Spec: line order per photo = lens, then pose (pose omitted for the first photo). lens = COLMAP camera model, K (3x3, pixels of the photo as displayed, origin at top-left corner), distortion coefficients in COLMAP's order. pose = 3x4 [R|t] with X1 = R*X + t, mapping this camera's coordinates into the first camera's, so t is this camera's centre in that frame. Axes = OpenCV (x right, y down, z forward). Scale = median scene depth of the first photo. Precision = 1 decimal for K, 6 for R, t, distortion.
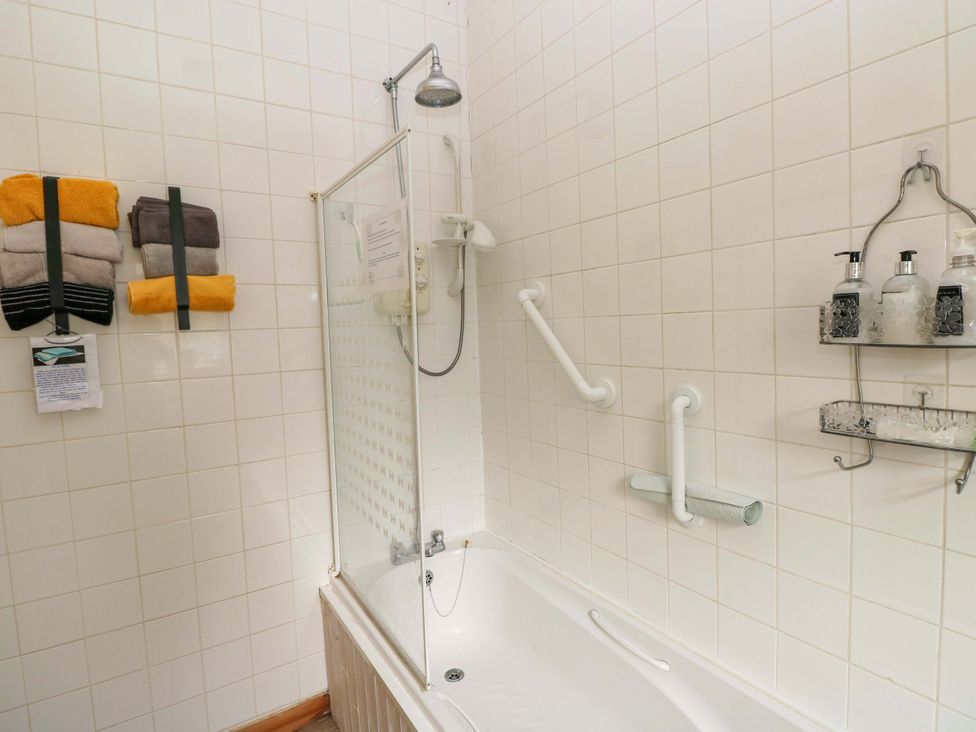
lens RADIAL K [[514.5, 0, 487.1], [0, 514.5, 358.9], [0, 0, 1]] dist [0.000125, -0.011800]
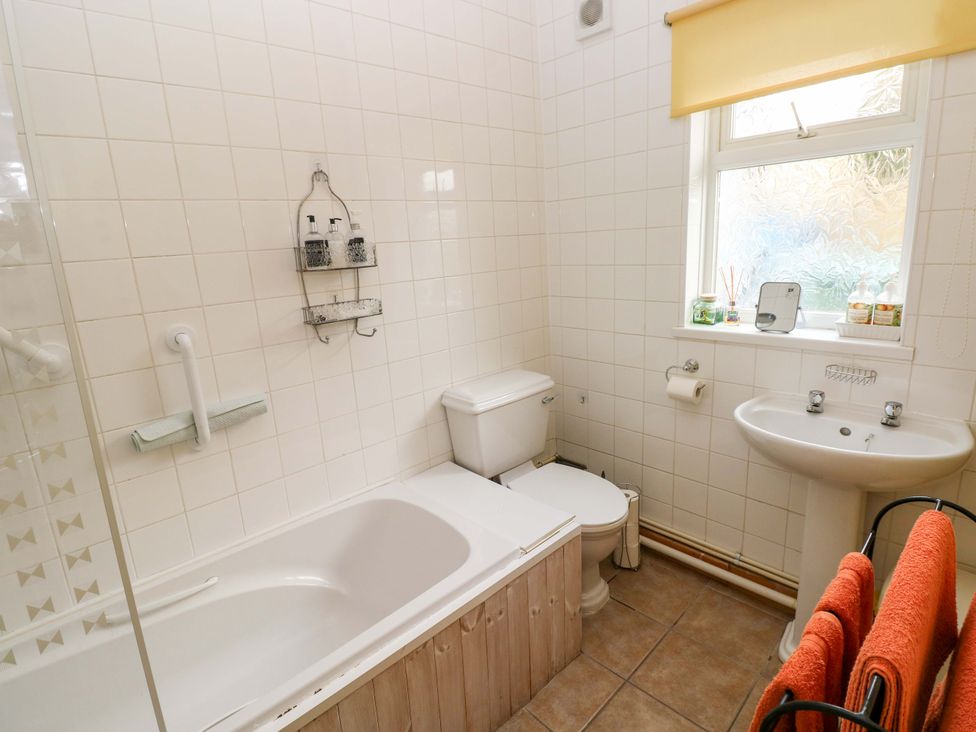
lens RADIAL K [[514.5, 0, 487.1], [0, 514.5, 358.9], [0, 0, 1]] dist [0.000125, -0.011800]
pose [[-0.187204, -0.168866, 0.967698, -1.135073], [0.134583, 0.971415, 0.195550, -0.002328], [-0.973058, 0.166843, -0.159127, 0.786818]]
